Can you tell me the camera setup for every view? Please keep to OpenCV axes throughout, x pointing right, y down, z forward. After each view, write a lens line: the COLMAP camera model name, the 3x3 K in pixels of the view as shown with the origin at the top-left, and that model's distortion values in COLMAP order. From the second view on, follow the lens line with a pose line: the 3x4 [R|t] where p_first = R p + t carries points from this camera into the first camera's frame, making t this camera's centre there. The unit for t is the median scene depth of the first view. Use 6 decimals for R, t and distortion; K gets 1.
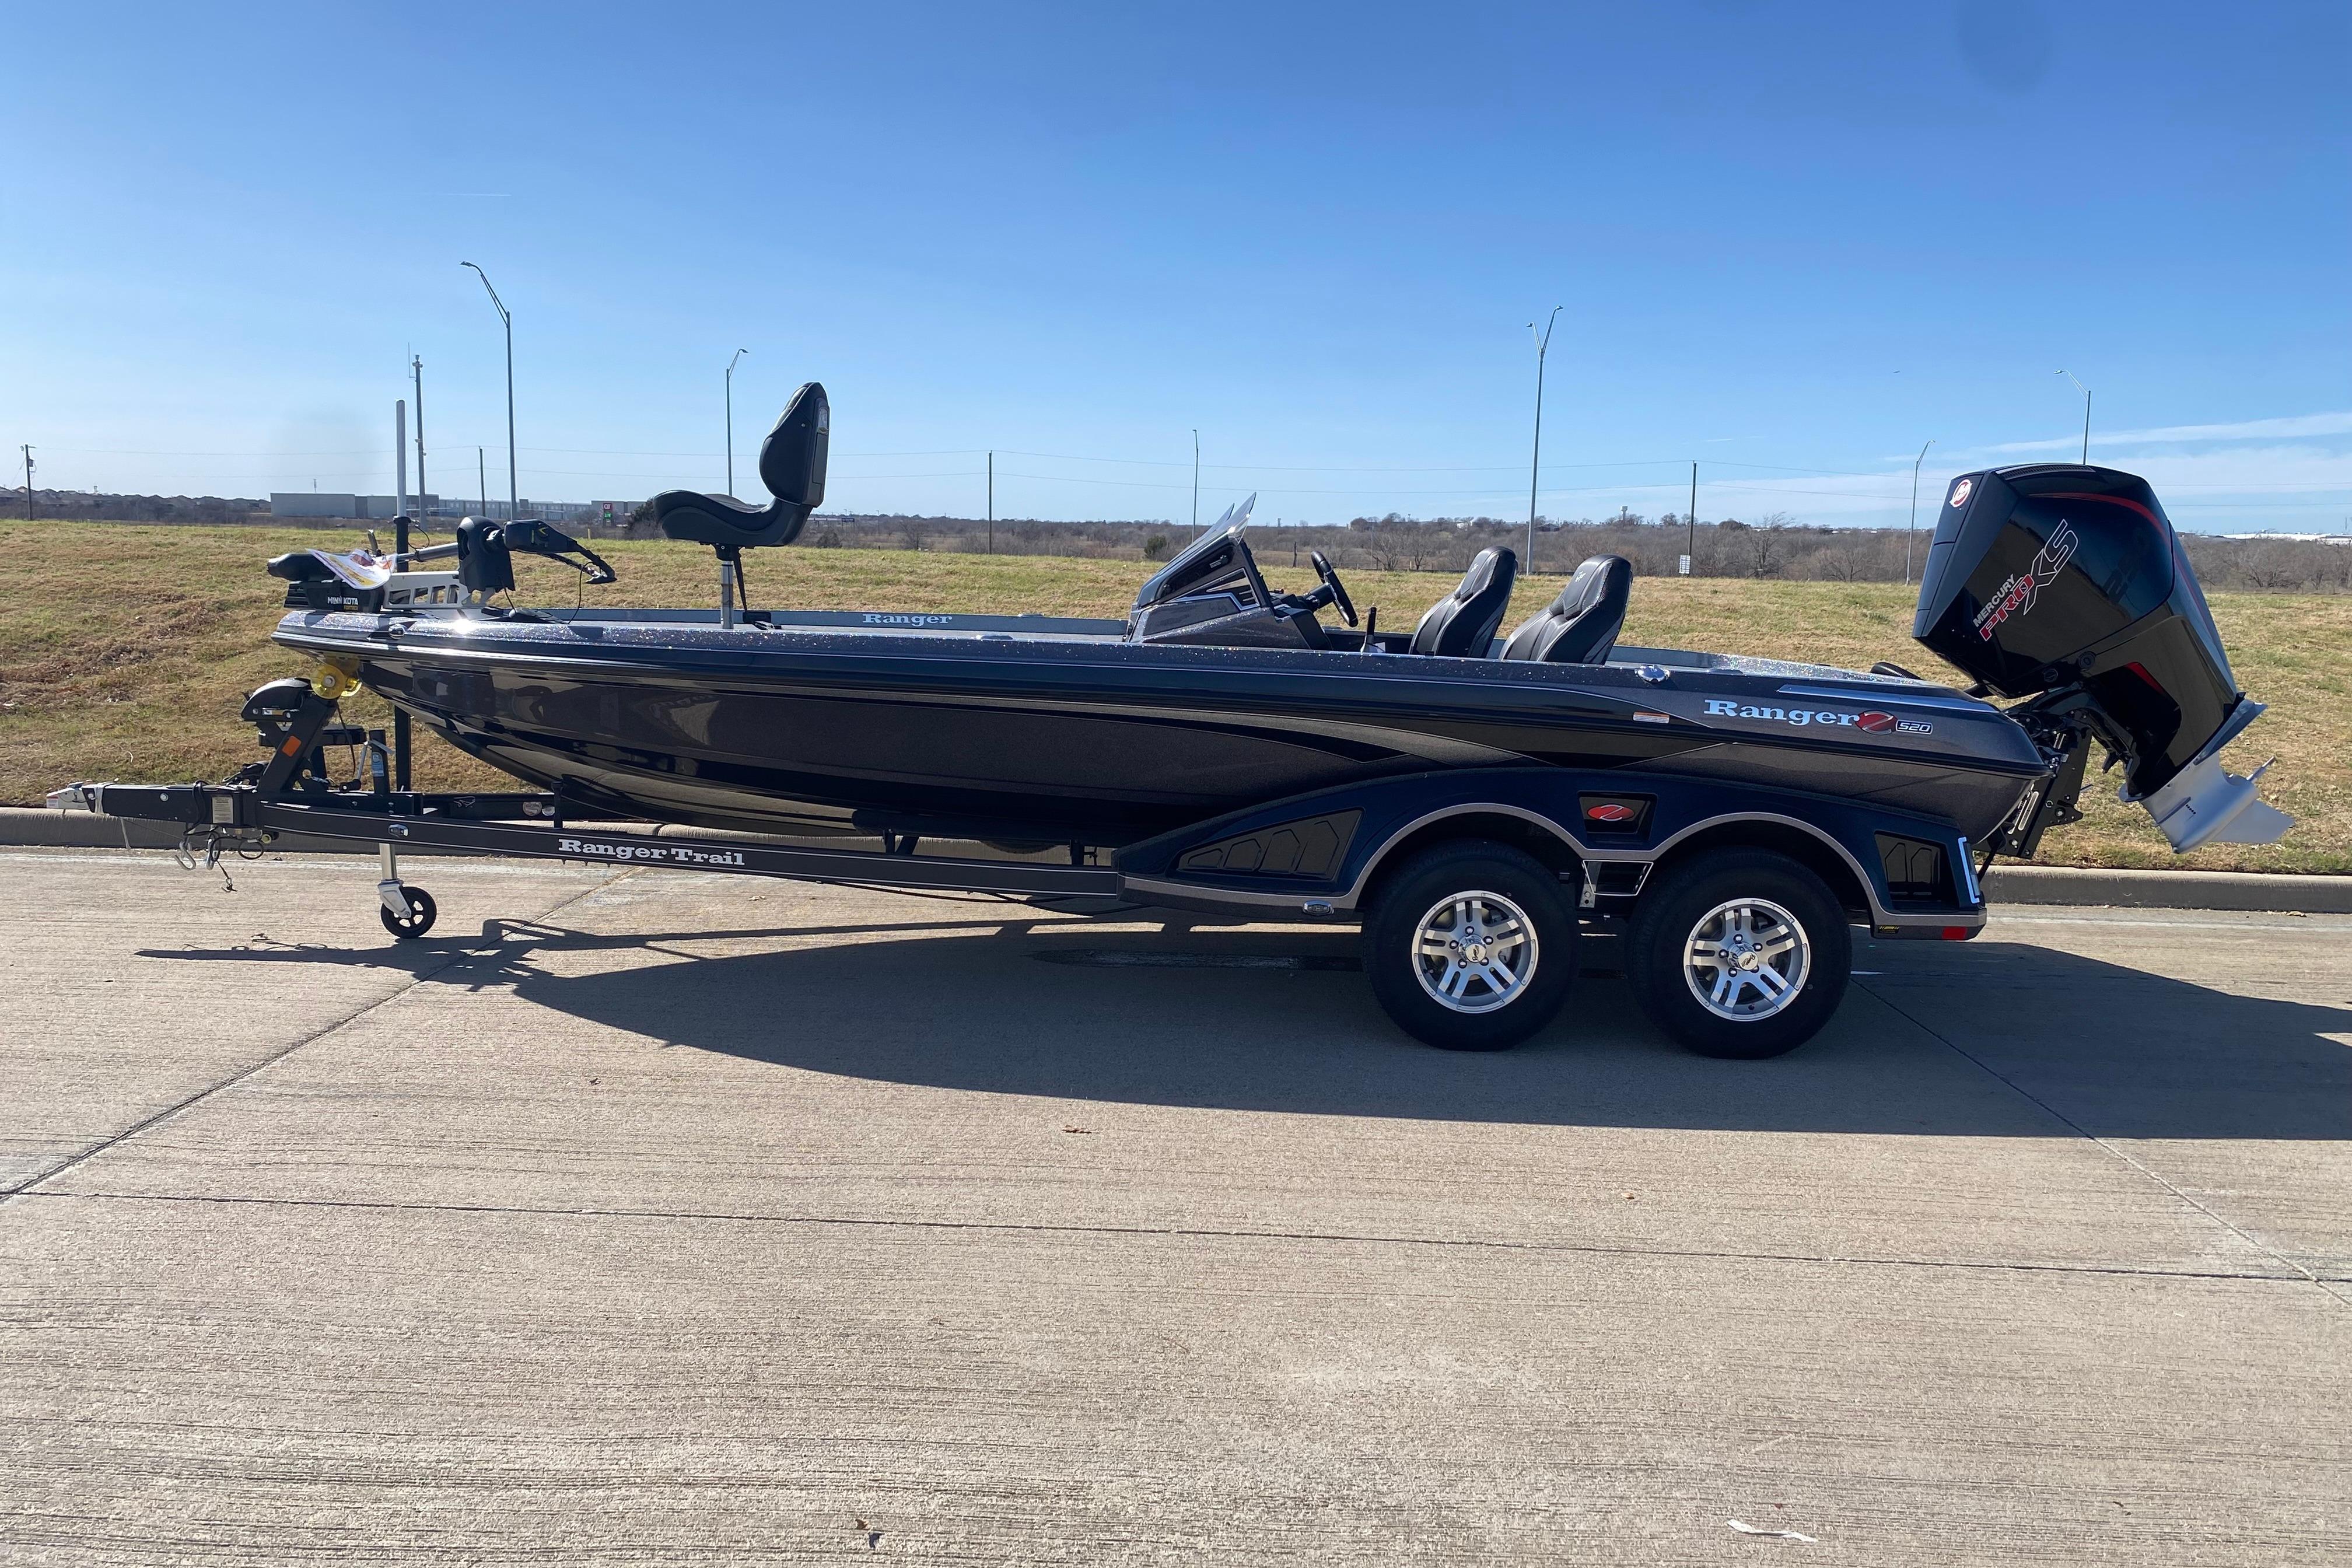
lens RADIAL K [[1774.0, 0, 1176.0], [0, 1774.0, 784.0], [0, 0, 1]] dist [-0.001490, -0.009188]
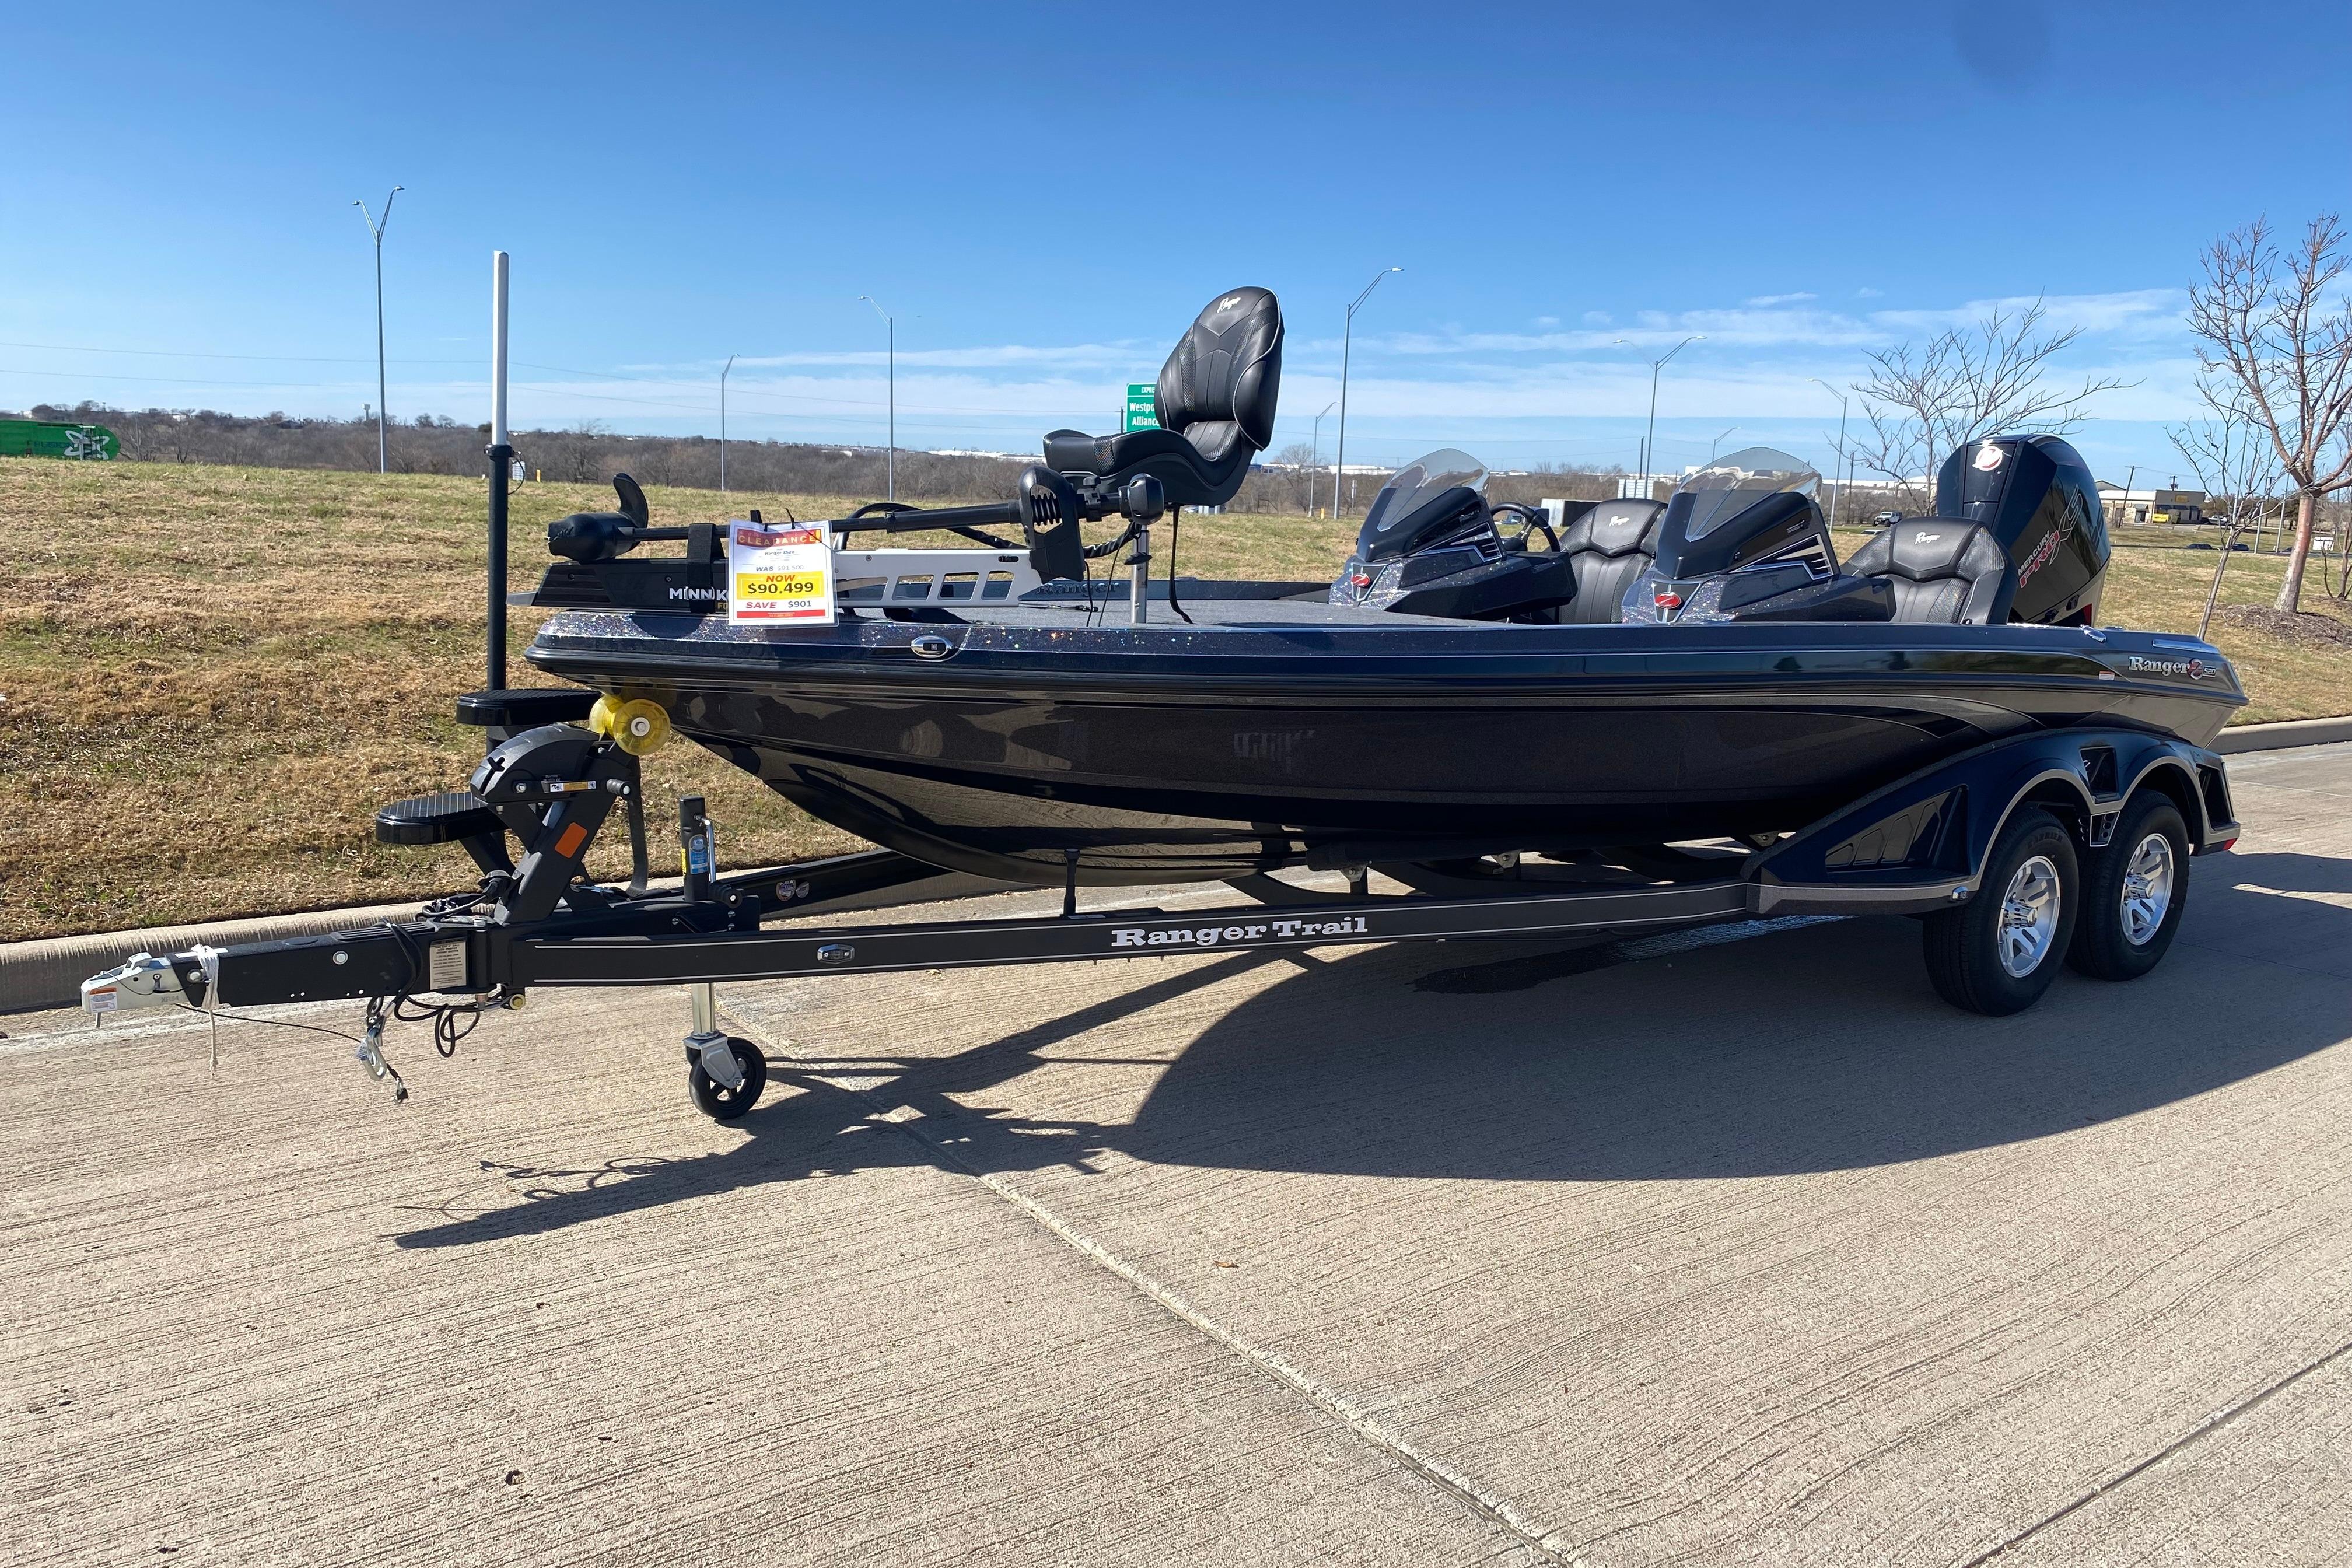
lens RADIAL K [[1764.8, 0, 1176.0], [0, 1764.8, 784.0], [0, 0, 1]] dist [0.049975, -0.002670]
pose [[0.801144, -0.090203, 0.591635, -0.738969], [0.060450, 0.995717, 0.069954, -0.073740], [-0.595411, -0.020279, 0.803165, 0.435059]]
